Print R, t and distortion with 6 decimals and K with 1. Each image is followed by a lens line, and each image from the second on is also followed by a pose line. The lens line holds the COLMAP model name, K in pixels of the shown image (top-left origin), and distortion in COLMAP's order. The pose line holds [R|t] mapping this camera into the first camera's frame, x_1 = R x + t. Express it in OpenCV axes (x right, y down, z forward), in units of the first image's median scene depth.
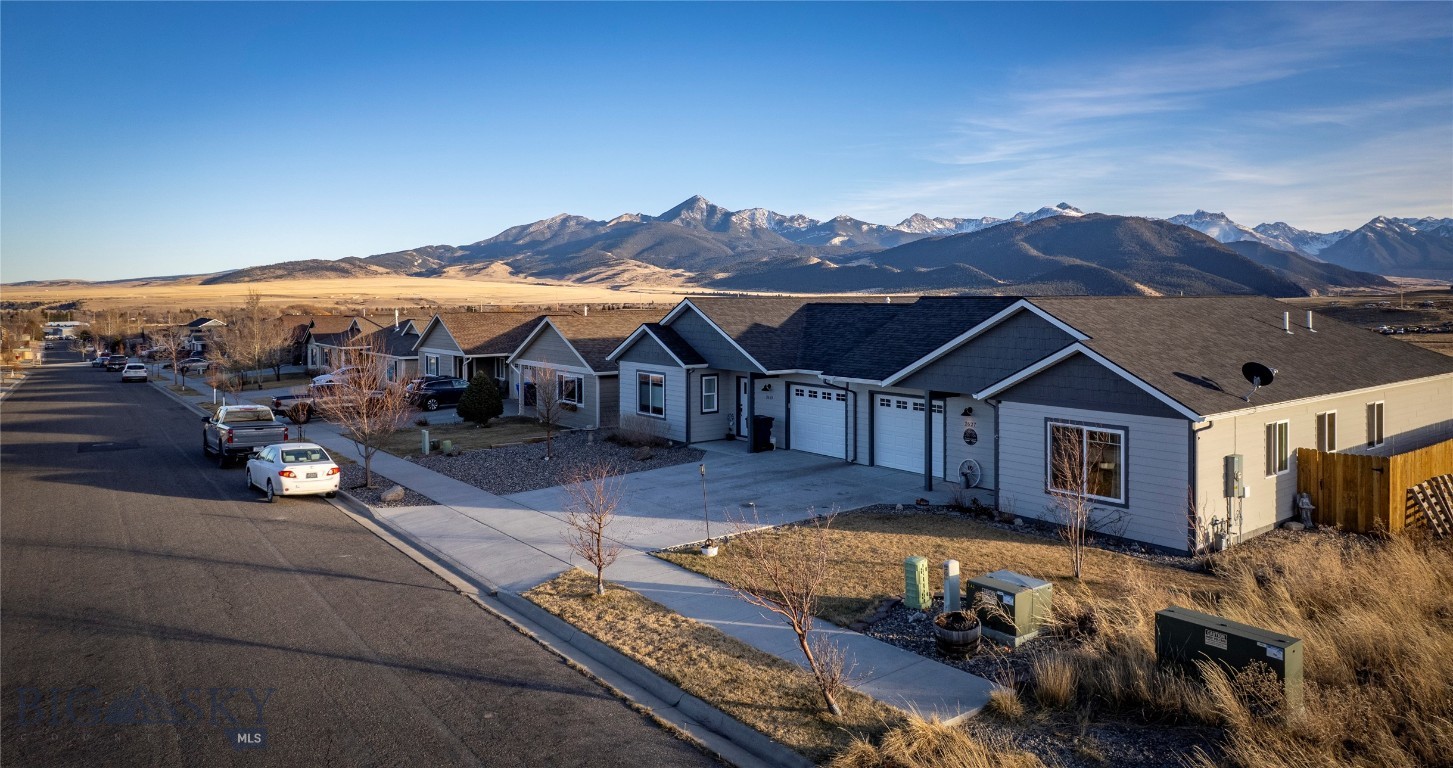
lens RADIAL K [[934.4, 0, 734.7], [0, 934.4, 289.2], [0, 0, 1]] dist [-0.047052, 0.001697]
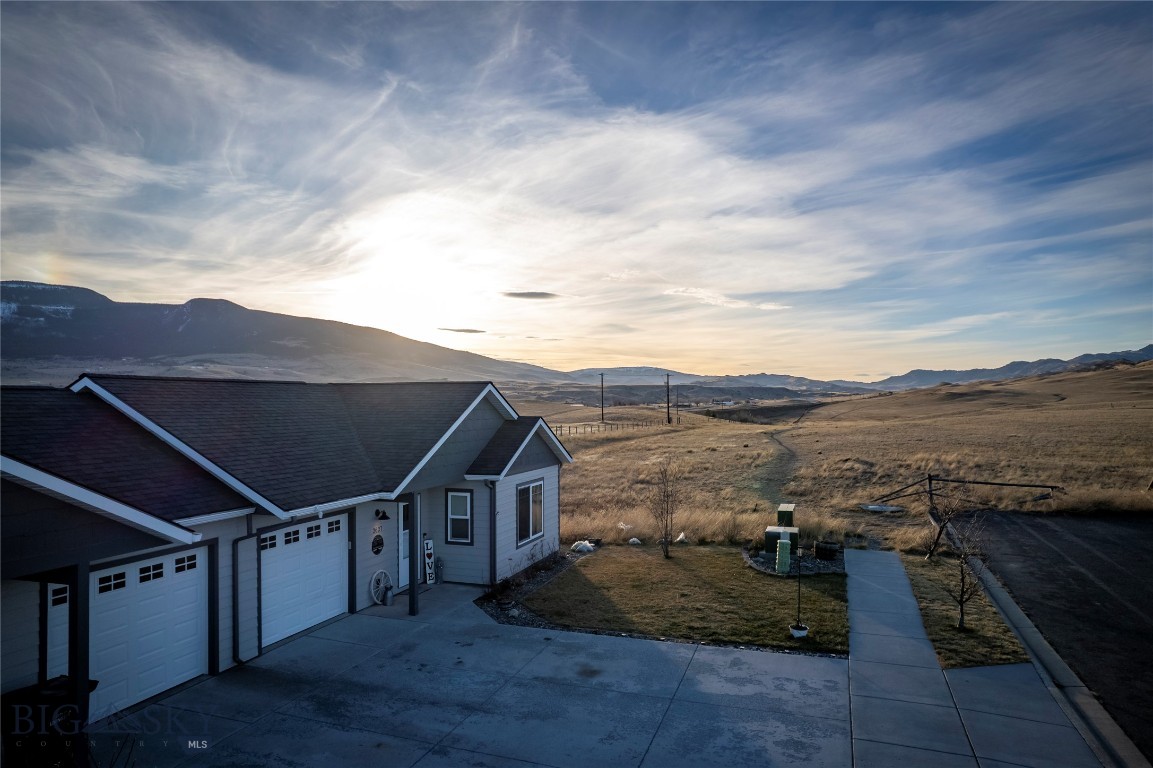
lens RADIAL K [[769.3, 0, 593.7], [0, 769.3, 383.1], [0, 0, 1]] dist [0.001020, 0.001933]
pose [[-0.599991, 0.017357, 0.799819, -0.371509], [-0.008394, 0.999573, -0.027989, 0.027881], [-0.799963, -0.023507, -0.599589, 1.122346]]
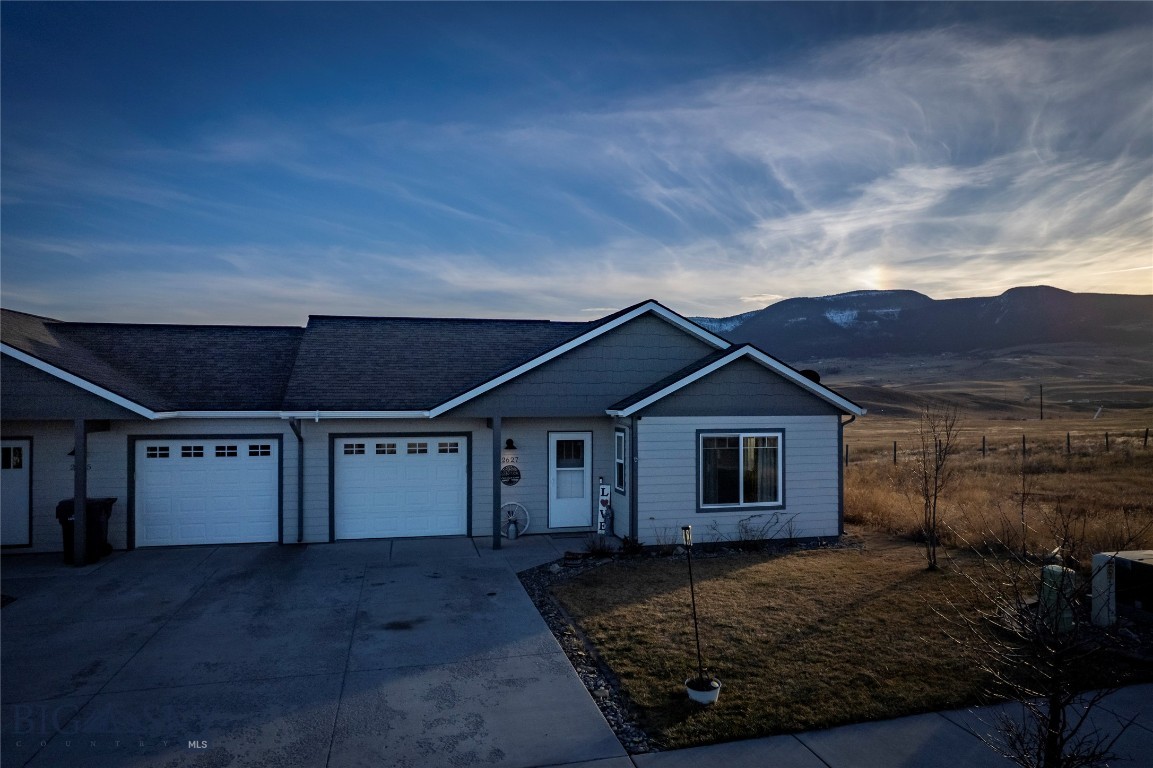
lens RADIAL K [[755.1, 0, 589.4], [0, 755.1, 350.8], [0, 0, 1]] dist [-0.046542, 0.001510]
pose [[0.401395, 0.057818, 0.914078, -0.295390], [-0.006286, 0.998156, -0.060376, 0.078866], [-0.915884, 0.018489, 0.401018, 0.593179]]
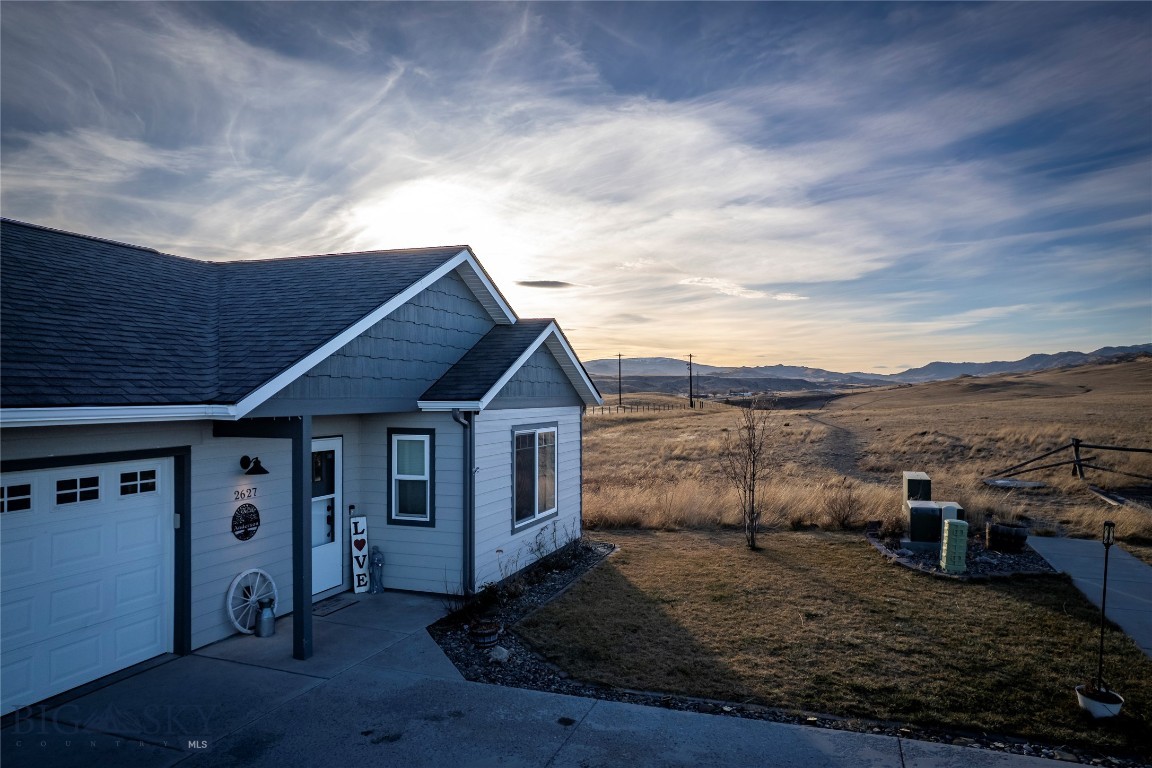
lens RADIAL K [[775.3, 0, 576.0], [0, 775.3, 384.0], [0, 0, 1]] dist [-0.024284, 0.044948]
pose [[-0.568244, 0.014854, 0.822726, -0.125955], [-0.002273, 0.999805, -0.019621, 0.088457], [-0.822857, -0.013020, -0.568099, 0.961124]]
